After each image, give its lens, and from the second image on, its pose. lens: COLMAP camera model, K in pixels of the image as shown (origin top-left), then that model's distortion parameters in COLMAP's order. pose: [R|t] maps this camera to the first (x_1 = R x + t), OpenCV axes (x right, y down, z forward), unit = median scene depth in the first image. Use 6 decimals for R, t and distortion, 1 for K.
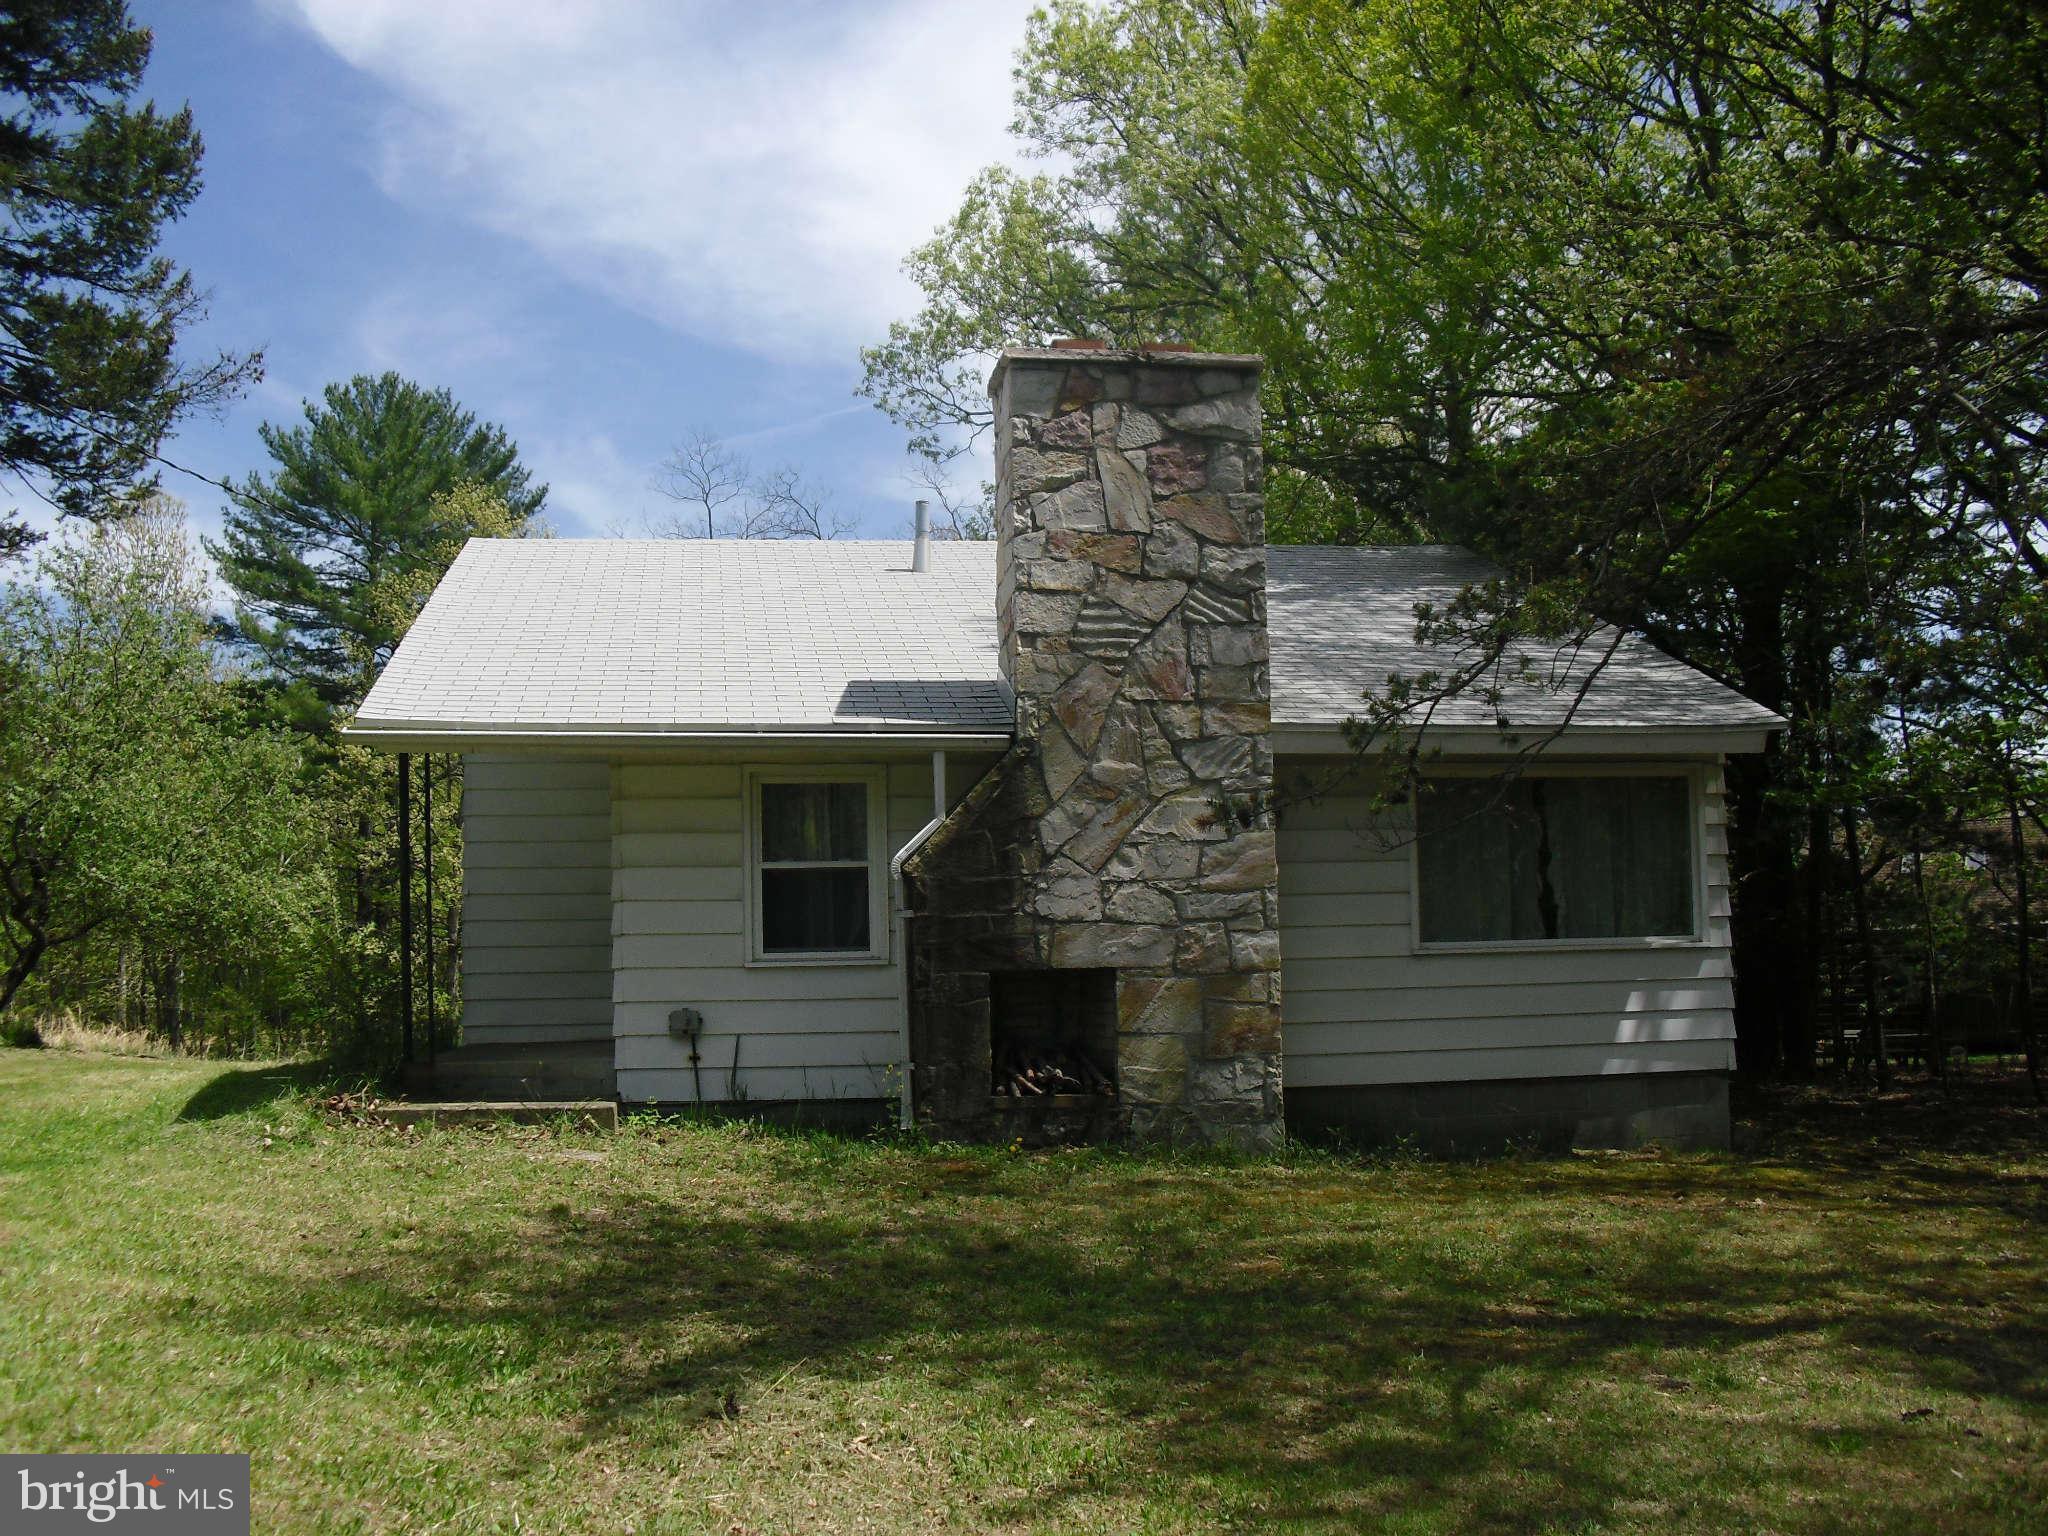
lens RADIAL K [[2062.2, 0, 1014.0], [0, 2062.2, 783.7], [0, 0, 1]] dist [-0.218750, 0.222102]
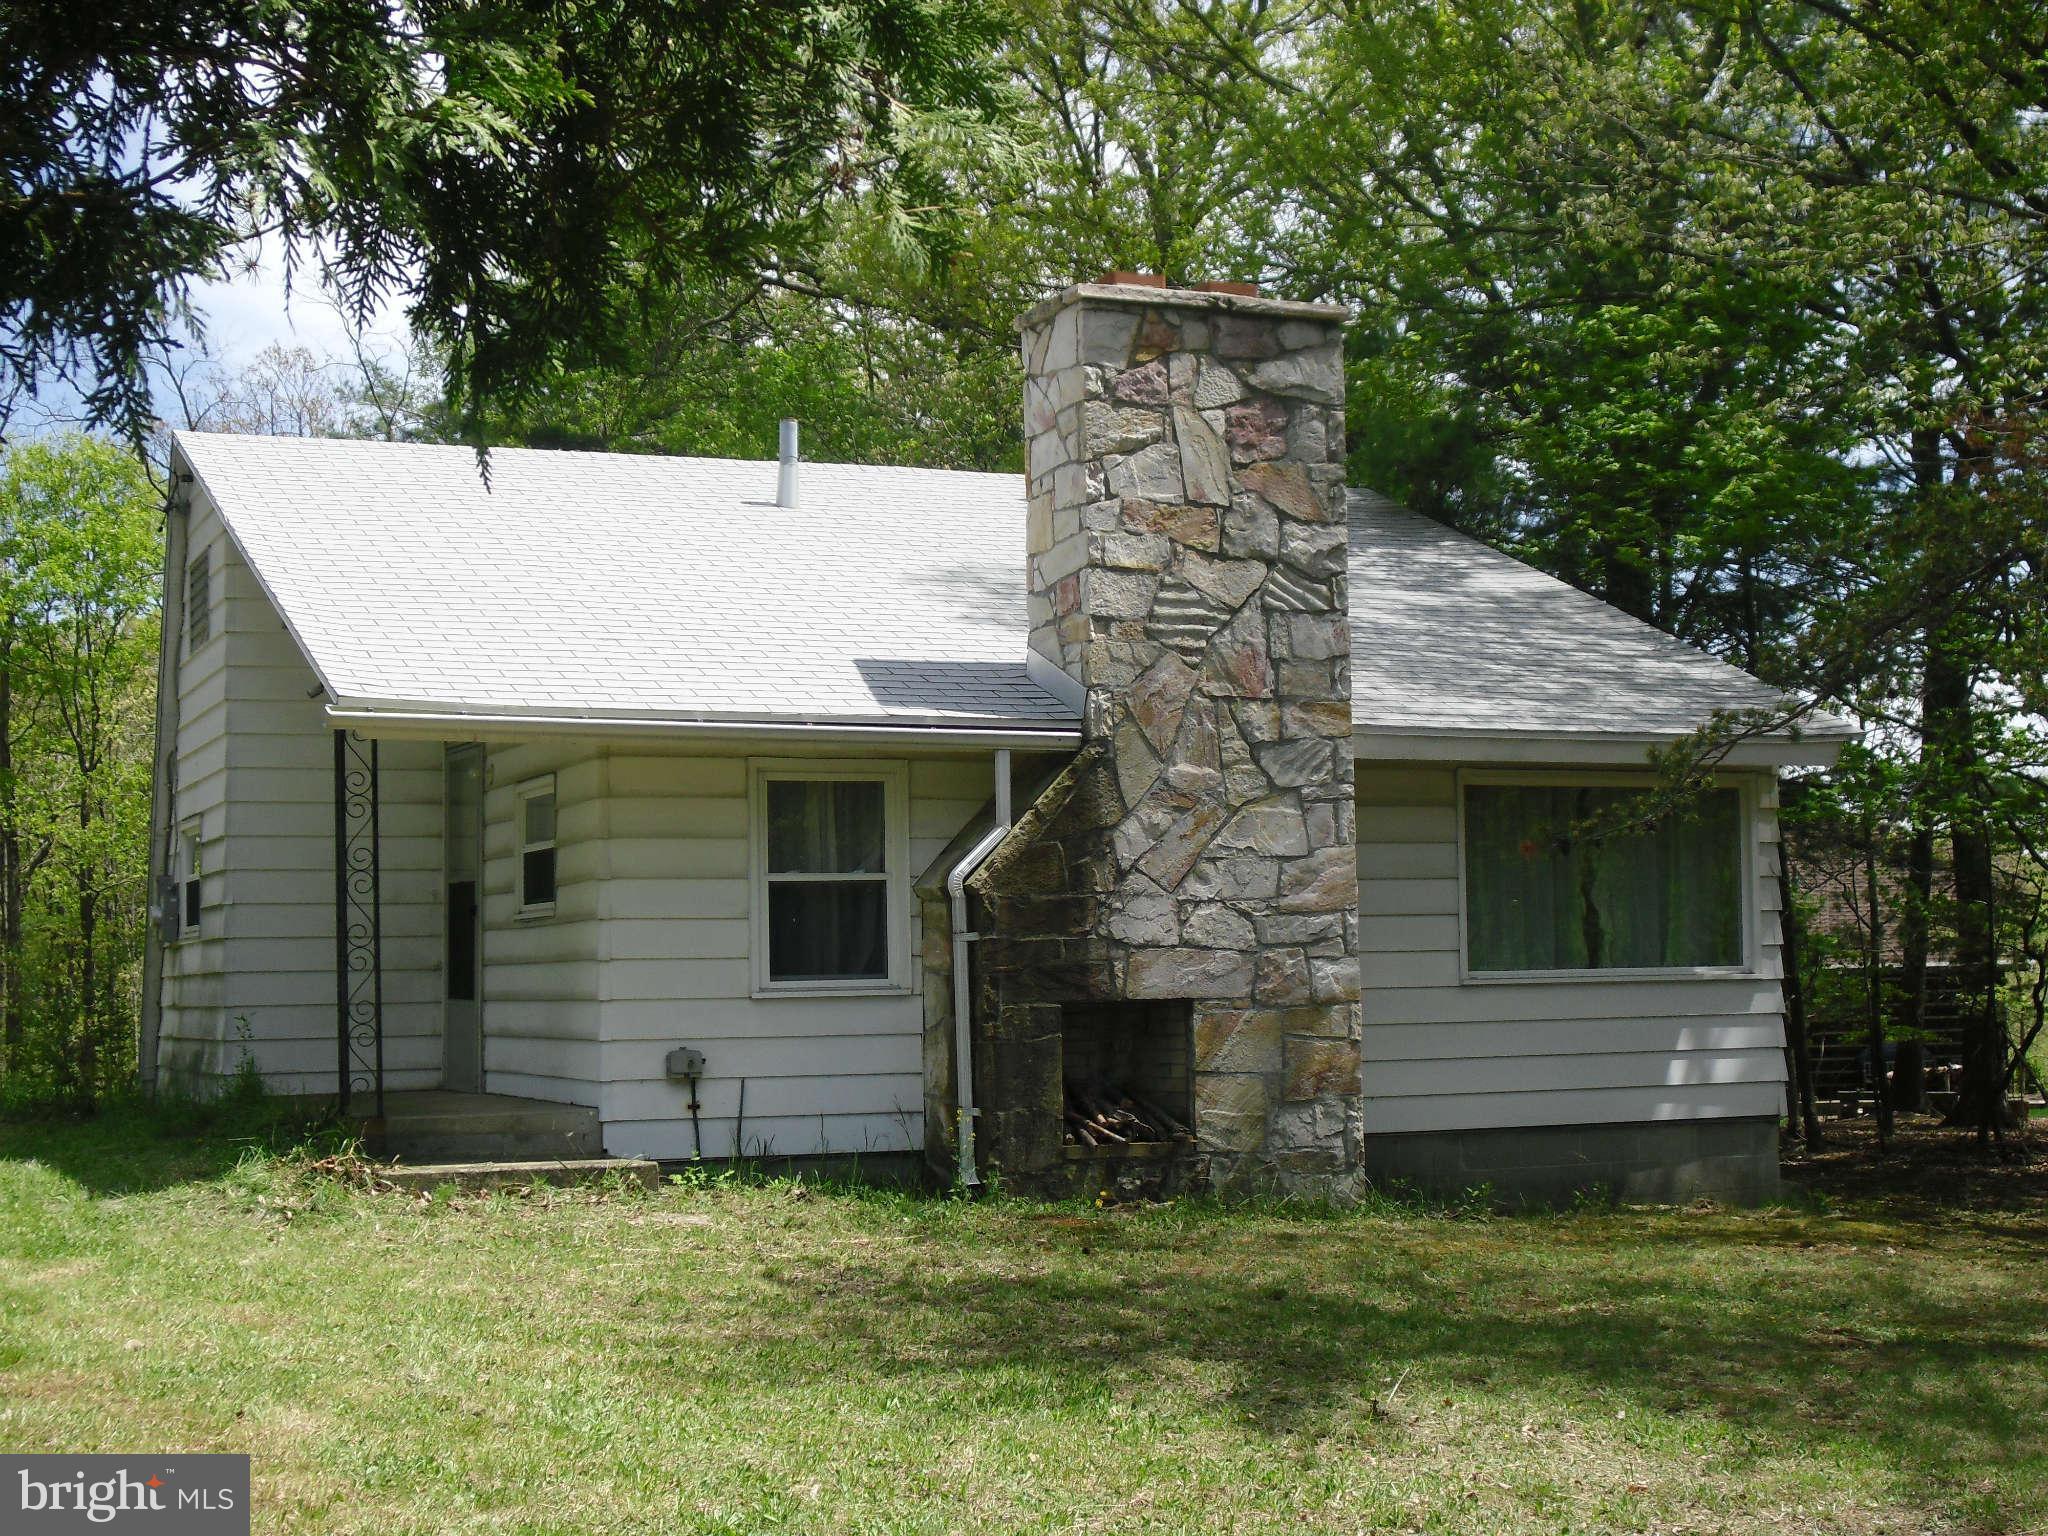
lens RADIAL K [[3032.6, 0, 1024.0], [0, 3032.6, 768.0], [0, 0, 1]] dist [-0.089924, 0.016883]
pose [[0.966386, 0.020134, 0.256306, -0.350728], [-0.024010, 0.999640, 0.012005, -0.023333], [-0.255972, -0.017755, 0.966521, -0.236335]]
